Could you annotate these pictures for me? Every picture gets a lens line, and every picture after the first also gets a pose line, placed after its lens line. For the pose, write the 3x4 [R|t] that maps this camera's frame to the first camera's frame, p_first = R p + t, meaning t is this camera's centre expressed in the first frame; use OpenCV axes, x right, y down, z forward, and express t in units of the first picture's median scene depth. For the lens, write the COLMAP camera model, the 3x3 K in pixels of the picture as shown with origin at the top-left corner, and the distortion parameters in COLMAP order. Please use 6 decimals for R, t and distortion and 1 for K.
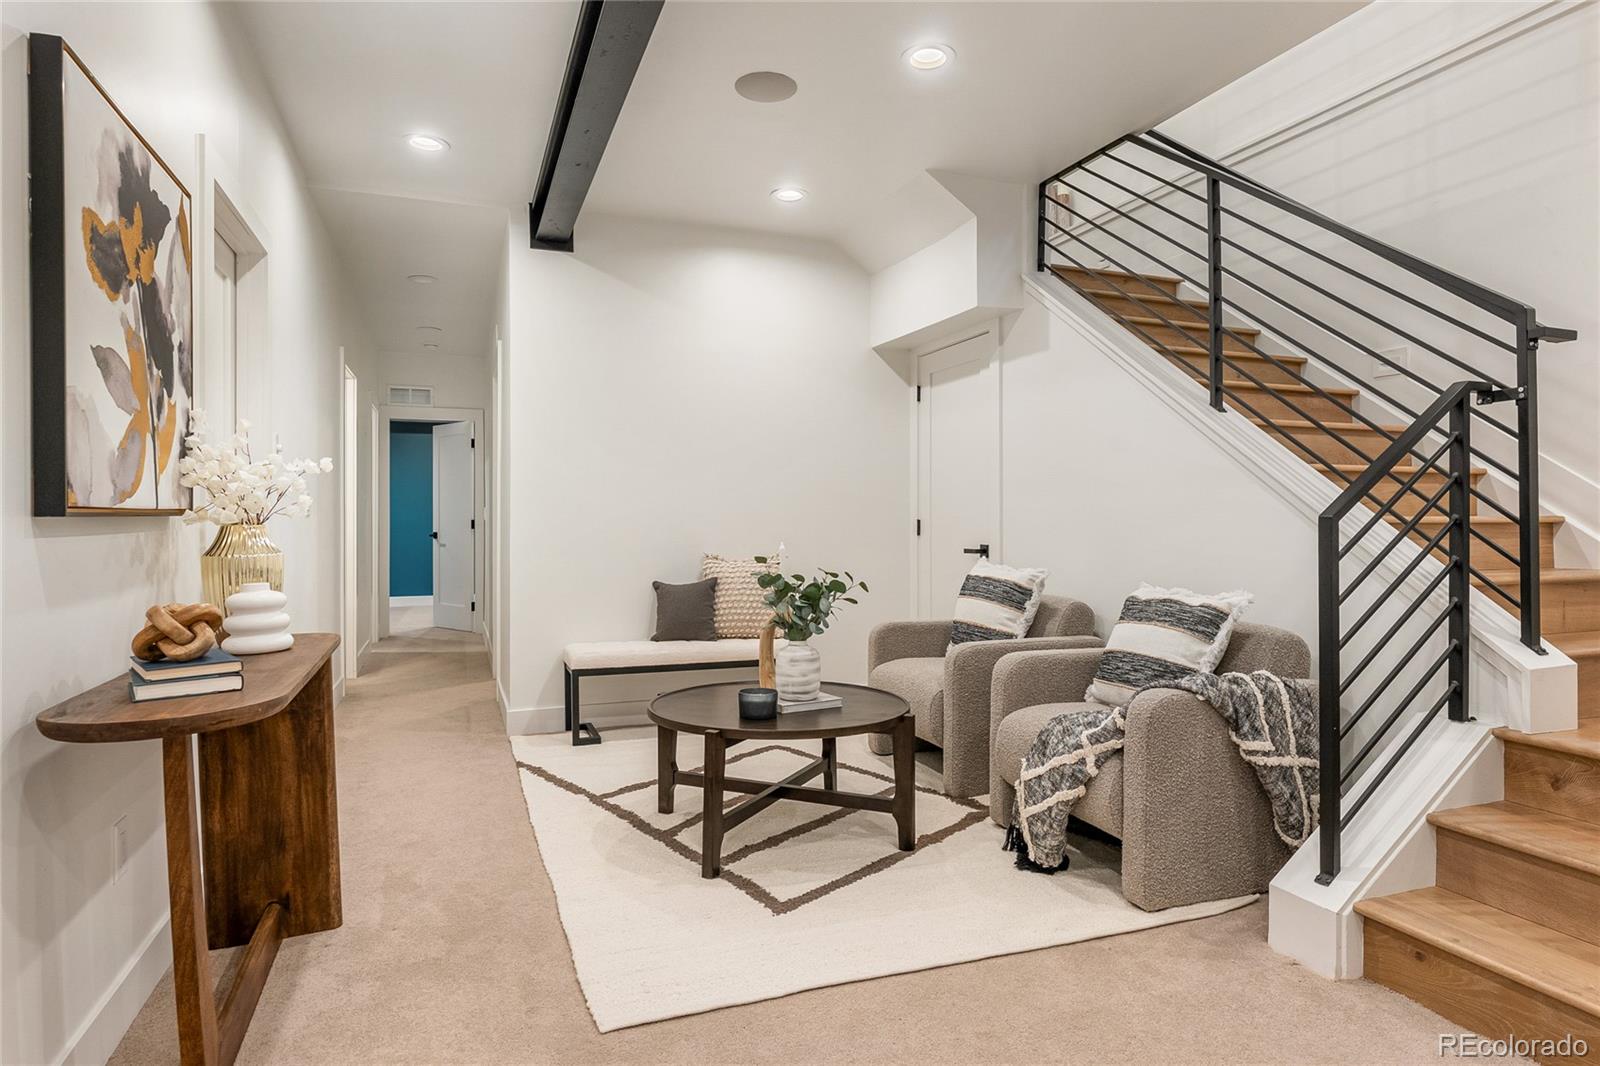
lens RADIAL K [[904.8, 0, 809.3], [0, 904.8, 524.4], [0, 0, 1]] dist [-0.004866, -0.001162]
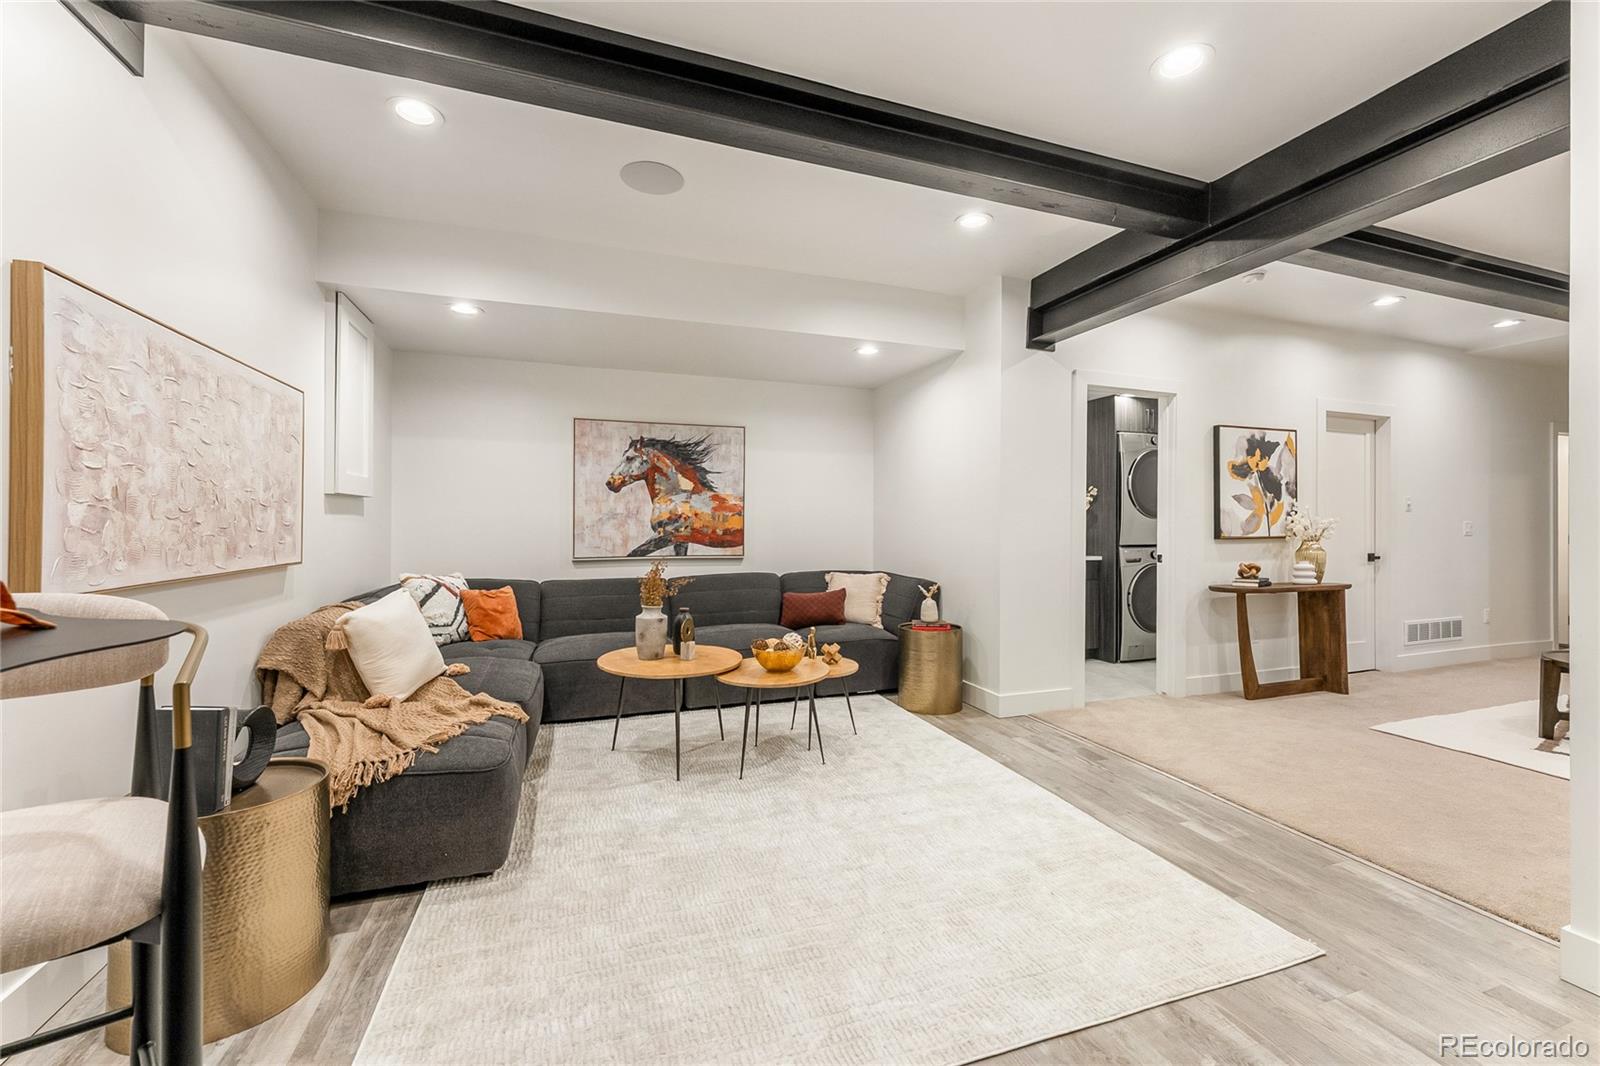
lens RADIAL K [[654.2, 0, 801.3], [0, 654.2, 523.3], [0, 0, 1]] dist [-0.000510, -0.000019]
pose [[-0.025741, -0.005140, -0.999655, 1.231817], [-0.005804, 0.999971, -0.004992, -0.030983], [0.999652, 0.005673, -0.025770, -0.468806]]
